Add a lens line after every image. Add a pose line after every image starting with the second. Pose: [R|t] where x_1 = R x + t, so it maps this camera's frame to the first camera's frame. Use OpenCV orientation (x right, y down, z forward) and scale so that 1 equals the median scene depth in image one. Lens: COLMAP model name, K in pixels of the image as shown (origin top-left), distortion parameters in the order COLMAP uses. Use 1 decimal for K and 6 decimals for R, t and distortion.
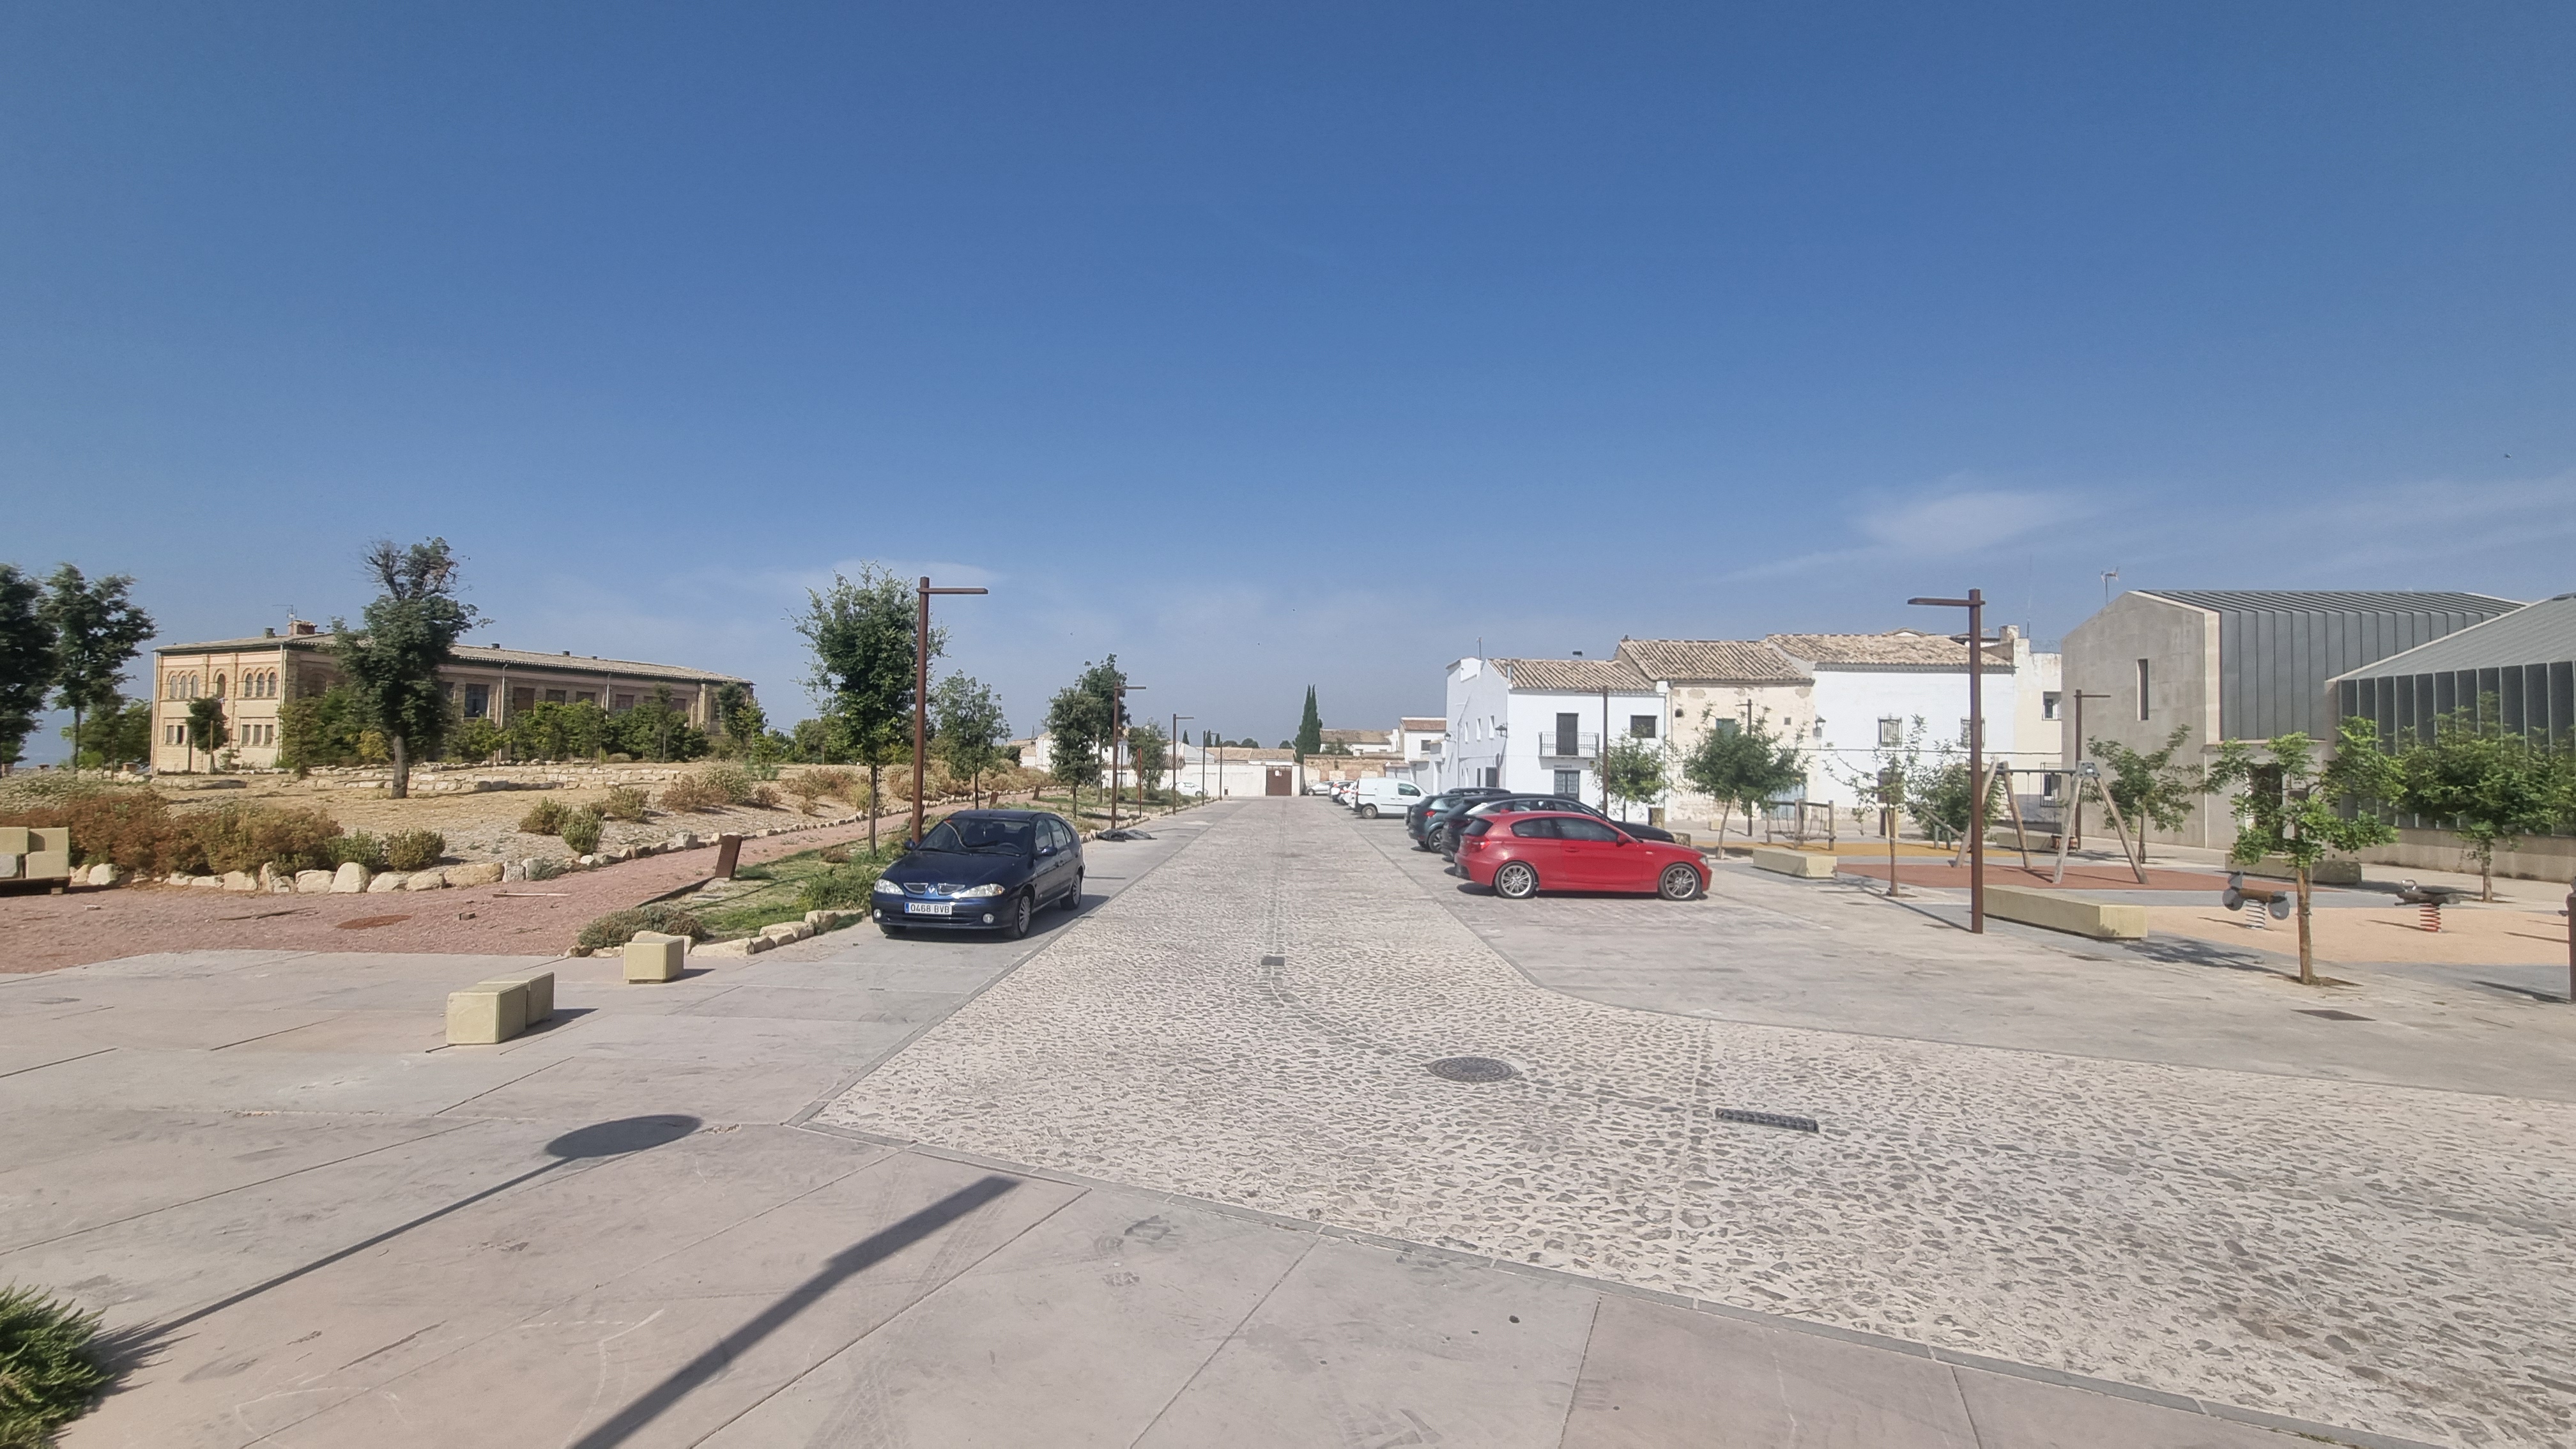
lens RADIAL K [[1040.7, 0, 1288.1], [0, 1040.7, 732.6], [0, 0, 1]] dist [-0.002775, -0.000525]
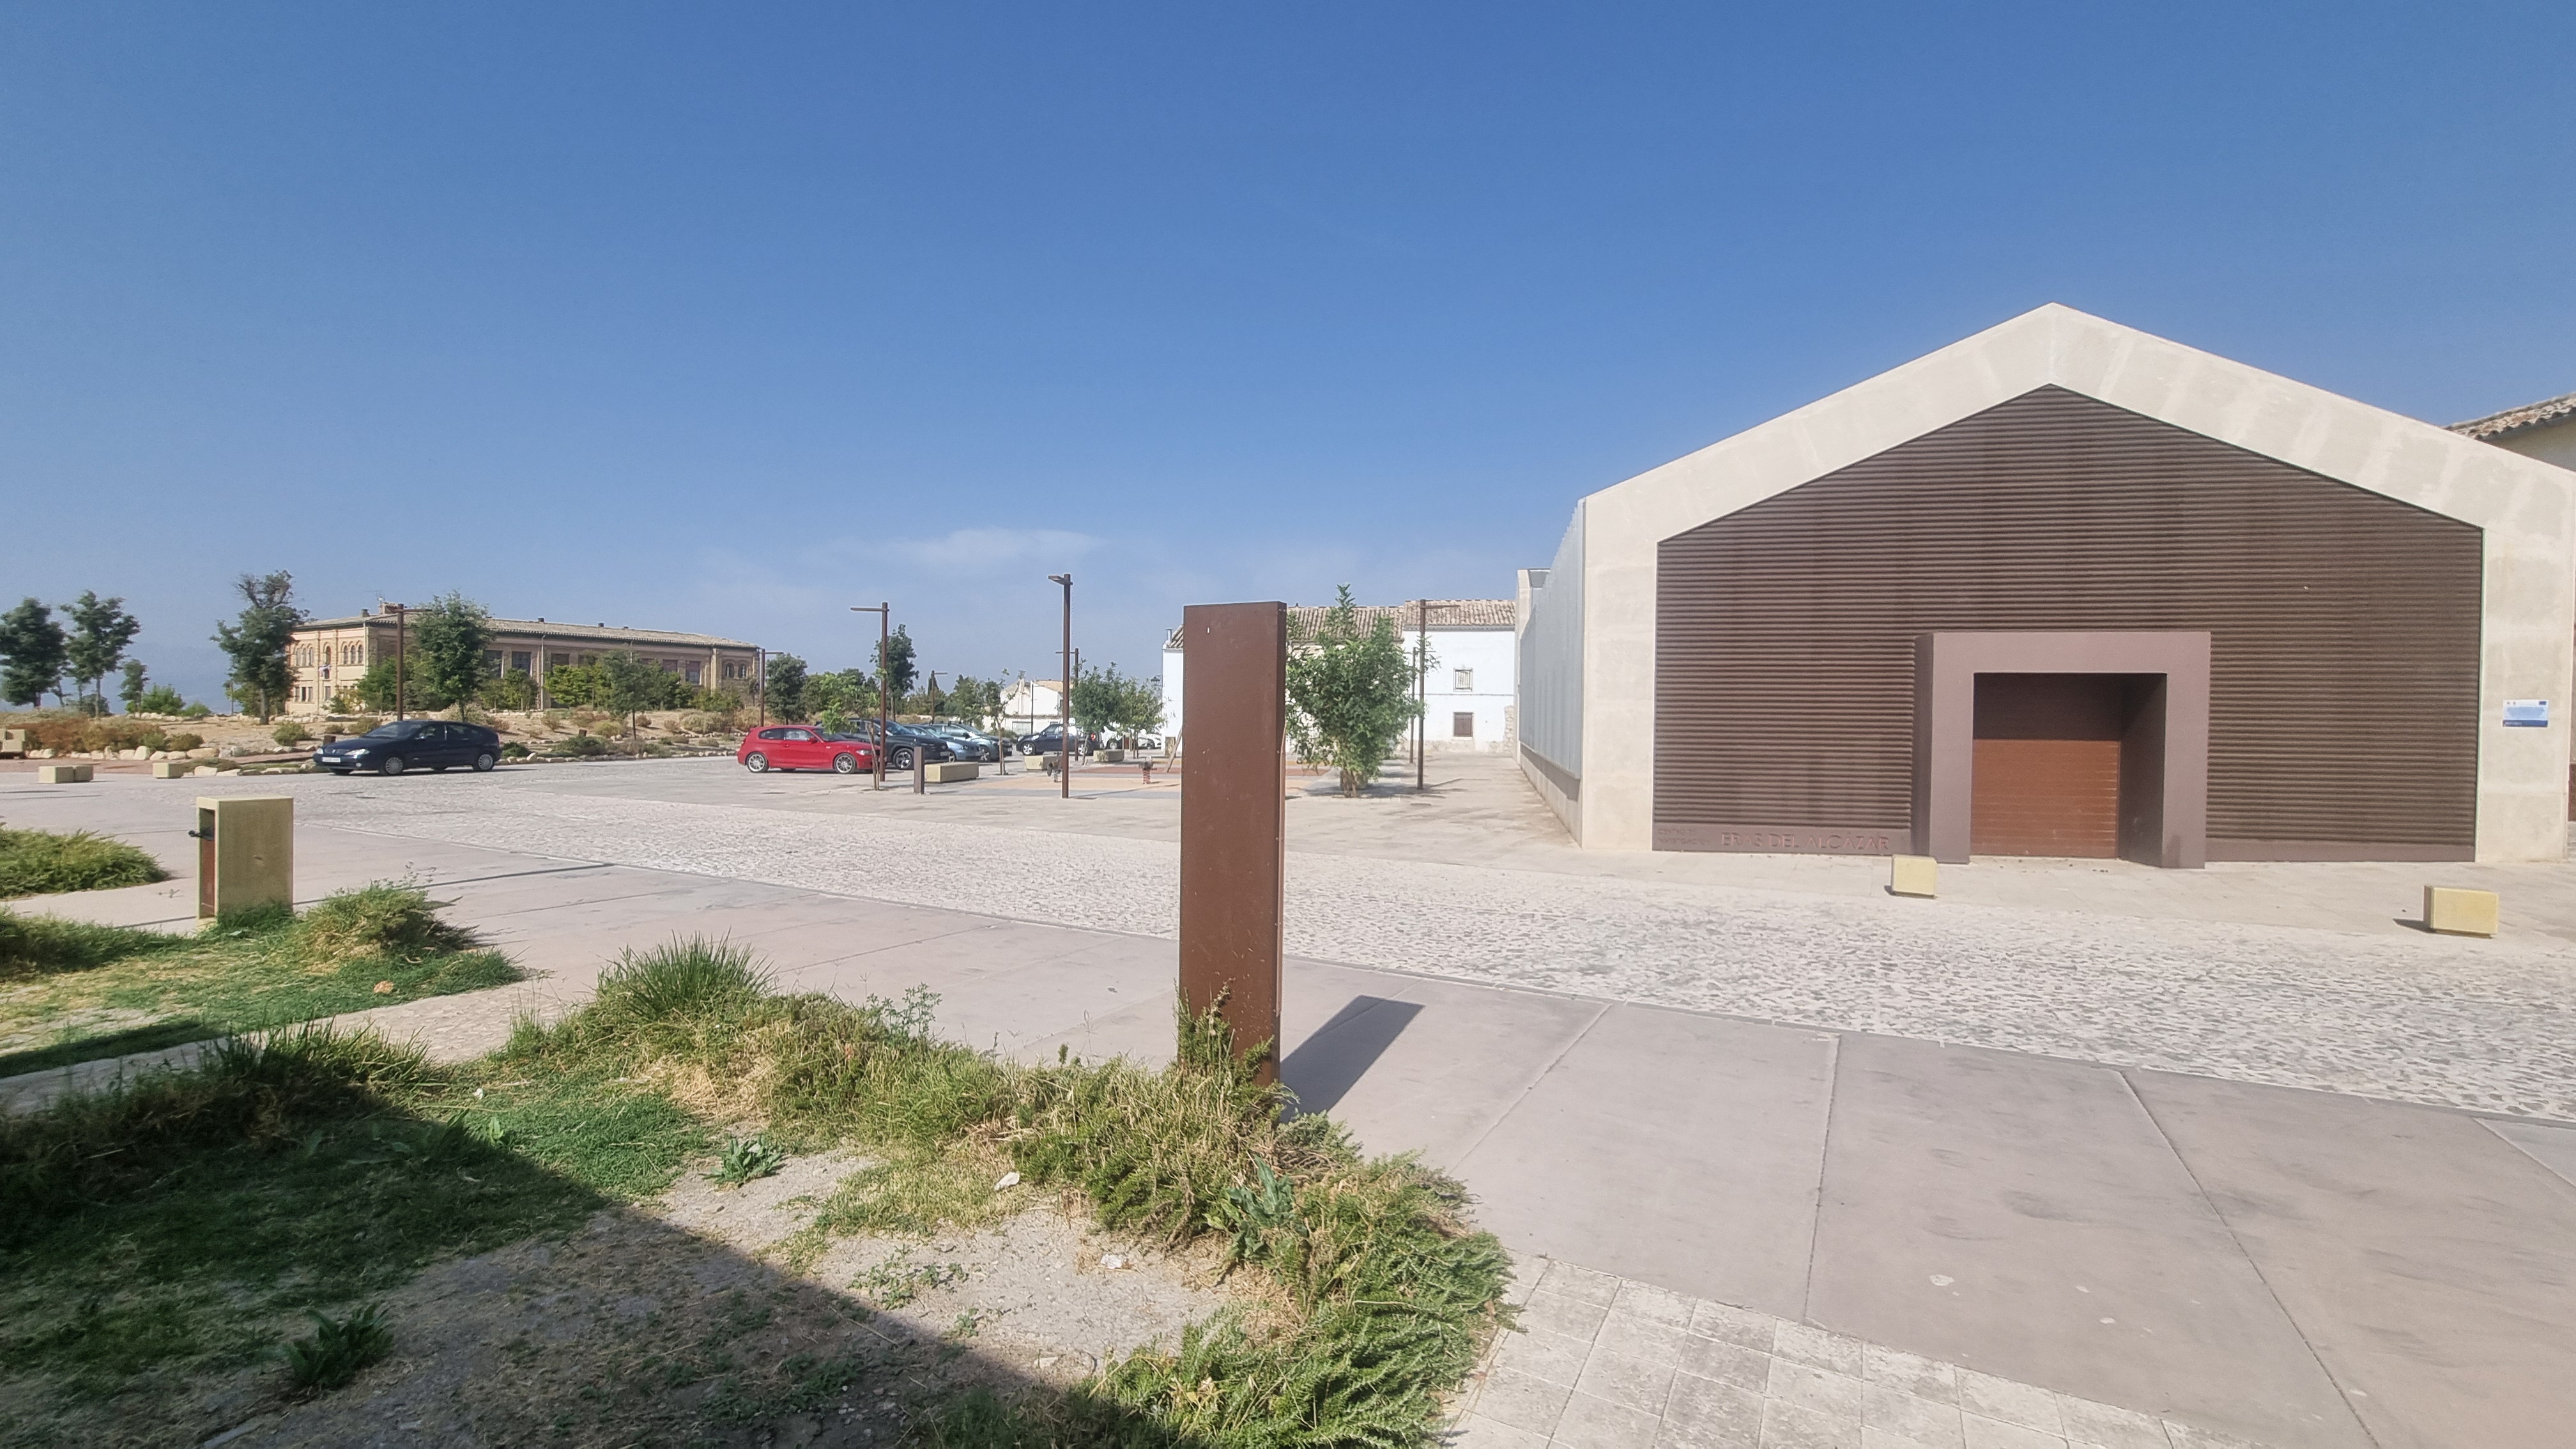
lens RADIAL K [[1040.7, 0, 1292.1], [0, 1040.7, 726.6], [0, 0, 1]] dist [-0.002775, -0.000525]
pose [[0.994024, -0.003341, -0.109114, 0.997623], [0.007421, 0.999287, 0.037007, 0.015263], [0.108913, -0.037595, 0.993340, -0.505405]]
